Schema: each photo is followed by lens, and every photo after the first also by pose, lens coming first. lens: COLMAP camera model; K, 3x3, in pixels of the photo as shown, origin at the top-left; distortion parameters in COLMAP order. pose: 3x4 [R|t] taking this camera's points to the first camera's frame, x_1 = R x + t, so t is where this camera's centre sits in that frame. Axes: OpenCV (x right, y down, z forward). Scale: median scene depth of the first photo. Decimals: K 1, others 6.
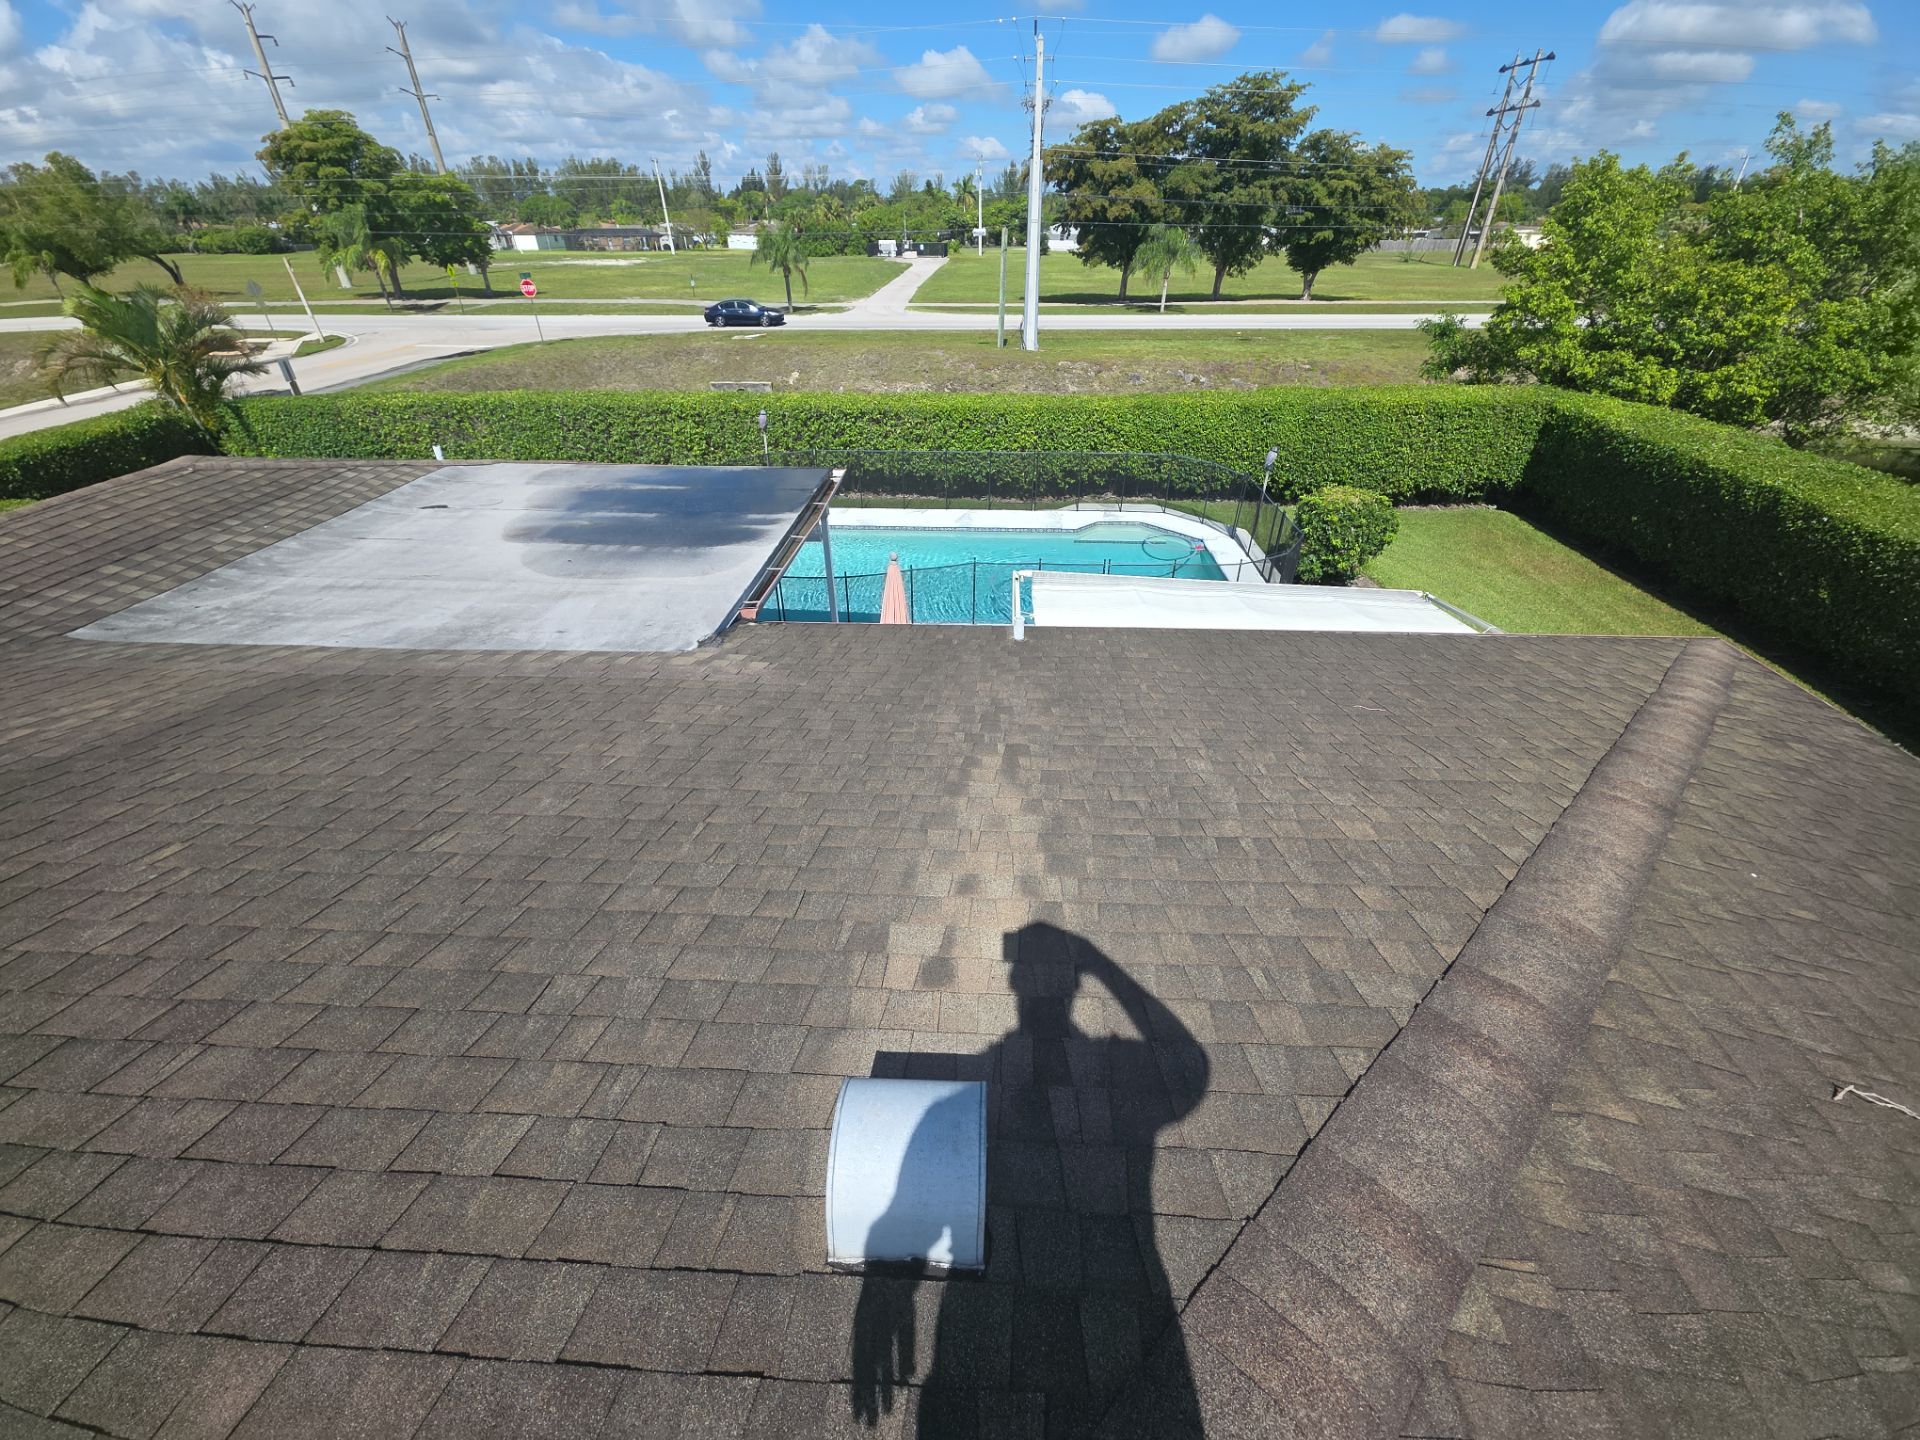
lens RADIAL K [[756.0, 0, 963.7], [0, 756.0, 717.0], [0, 0, 1]] dist [0.011183, -0.007804]
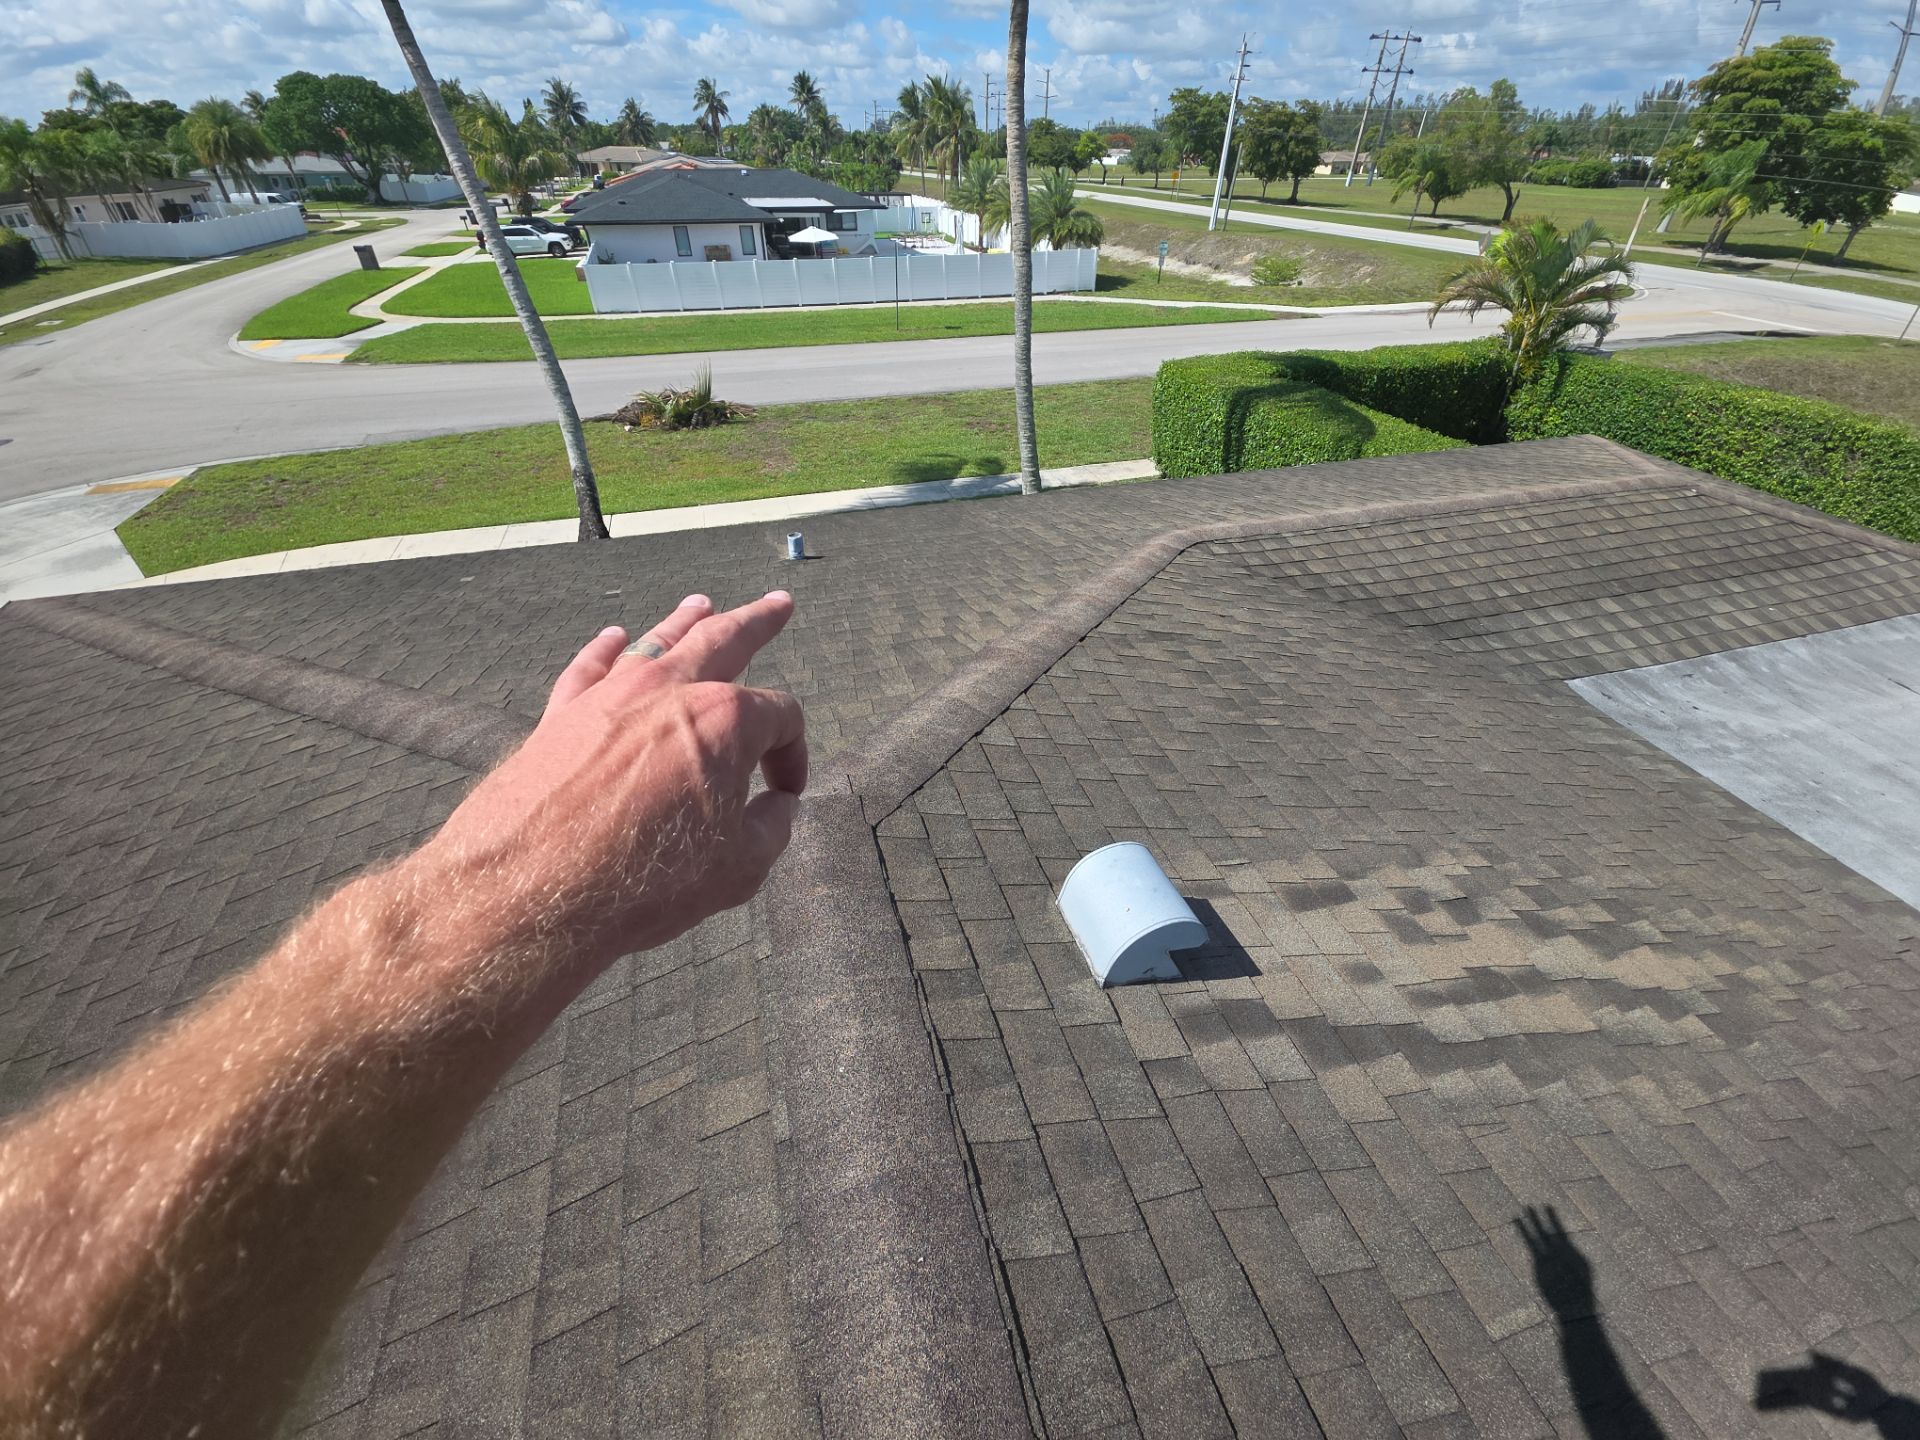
lens RADIAL K [[750.3, 0, 961.3], [0, 750.3, 718.9], [0, 0, 1]] dist [0.016965, -0.009907]
pose [[0.320049, 0.575325, -0.752708, -0.224919], [-0.526310, 0.768593, 0.363680, -0.008111], [0.787760, 0.279762, 0.548787, 0.000200]]
